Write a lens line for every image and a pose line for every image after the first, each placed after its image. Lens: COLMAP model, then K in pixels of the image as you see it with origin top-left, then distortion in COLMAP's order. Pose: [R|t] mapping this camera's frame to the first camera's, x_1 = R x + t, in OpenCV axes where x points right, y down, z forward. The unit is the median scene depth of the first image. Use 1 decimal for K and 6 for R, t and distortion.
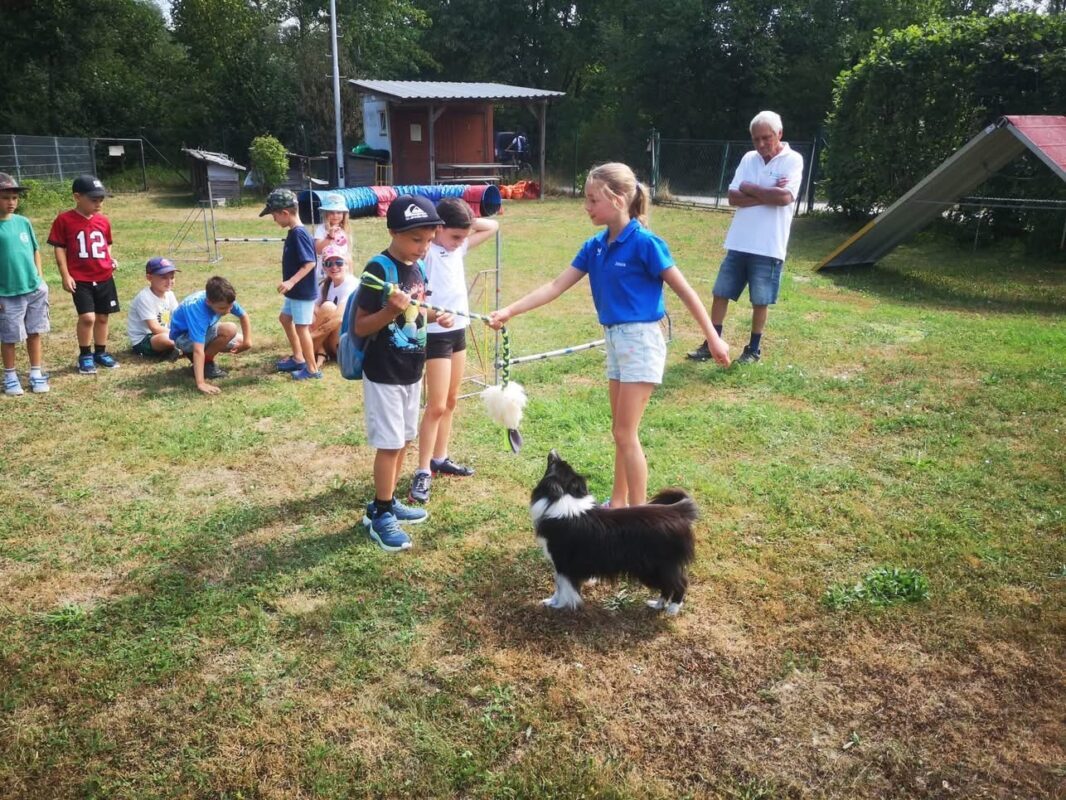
lens RADIAL K [[779.9, 0, 533.0], [0, 779.9, 400.0], [0, 0, 1]] dist [0.060675, -0.094353]
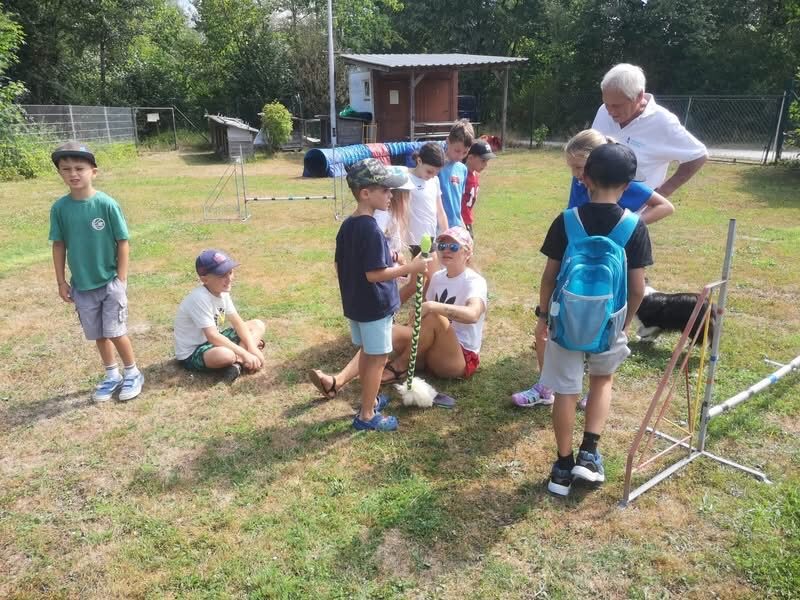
lens RADIAL K [[585.3, 0, 400.0], [0, 585.3, 300.0], [0, 0, 1]] dist [0.060675, -0.094353]
pose [[0.996128, 0.004942, -0.087778, -0.065058], [-0.004846, 0.999987, 0.001307, -0.036204], [0.087783, -0.000876, 0.996139, 0.118235]]
